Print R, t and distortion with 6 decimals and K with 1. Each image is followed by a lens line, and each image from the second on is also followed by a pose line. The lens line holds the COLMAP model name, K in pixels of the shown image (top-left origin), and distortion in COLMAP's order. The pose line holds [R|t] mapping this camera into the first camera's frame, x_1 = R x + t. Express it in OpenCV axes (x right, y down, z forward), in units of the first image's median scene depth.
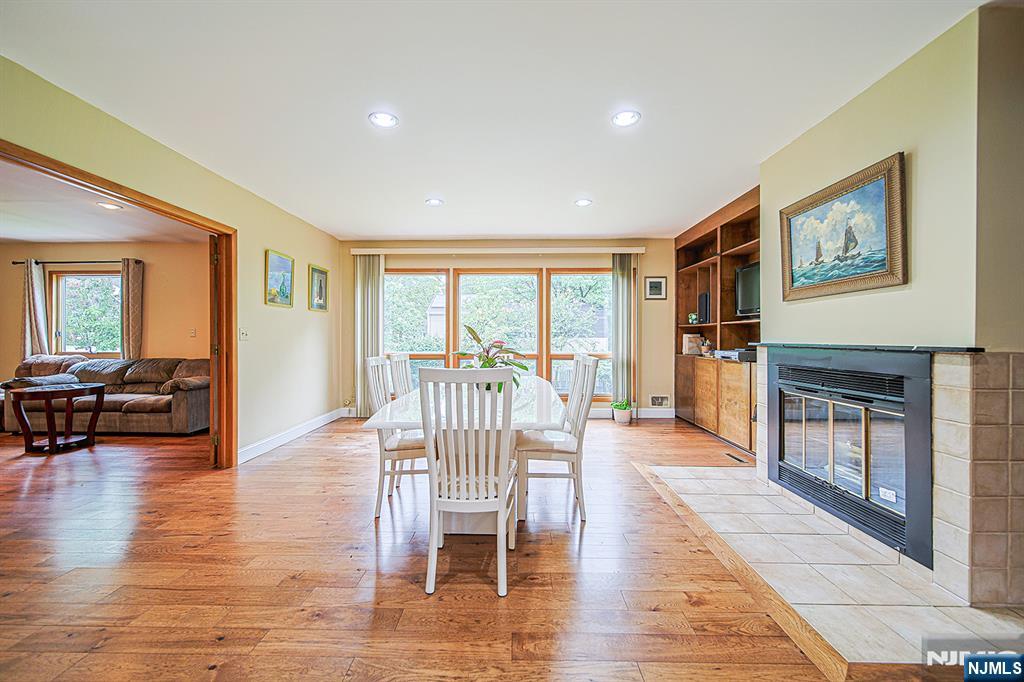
lens RADIAL K [[389.9, 0, 510.4], [0, 389.9, 336.7], [0, 0, 1]] dist [-0.001725, -0.000392]
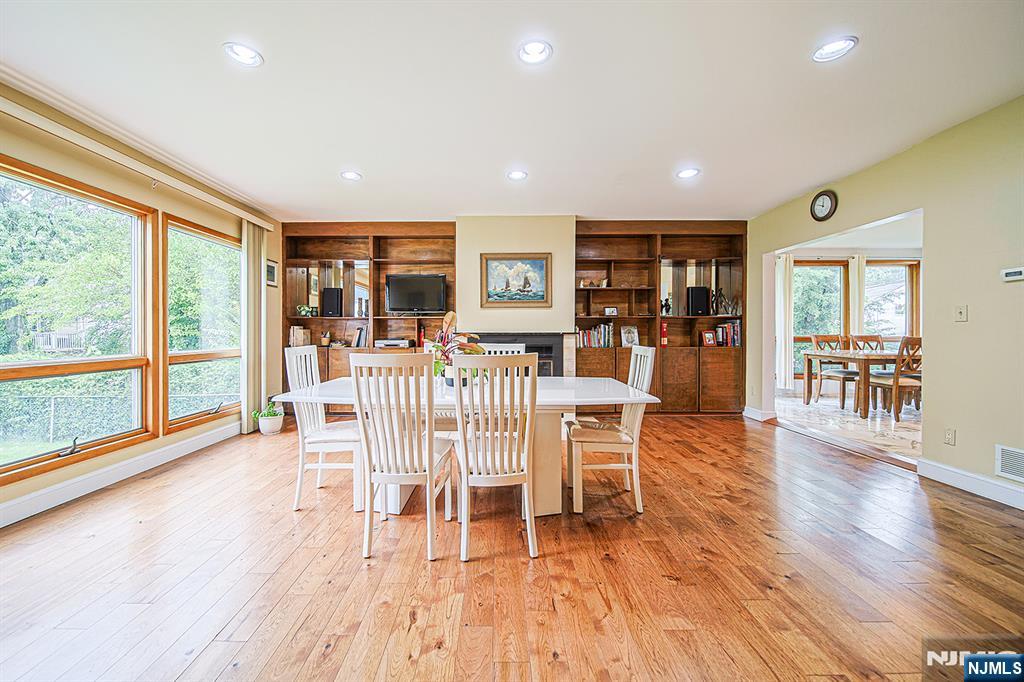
lens RADIAL K [[385.0, 0, 511.4], [0, 385.0, 327.1], [0, 0, 1]] dist [0.001798, -0.000074]
pose [[-0.045465, 0.009427, 0.998921, -1.174595], [0.000511, 0.999956, -0.009413, 0.010622], [-0.998966, 0.000083, -0.045467, 1.149063]]
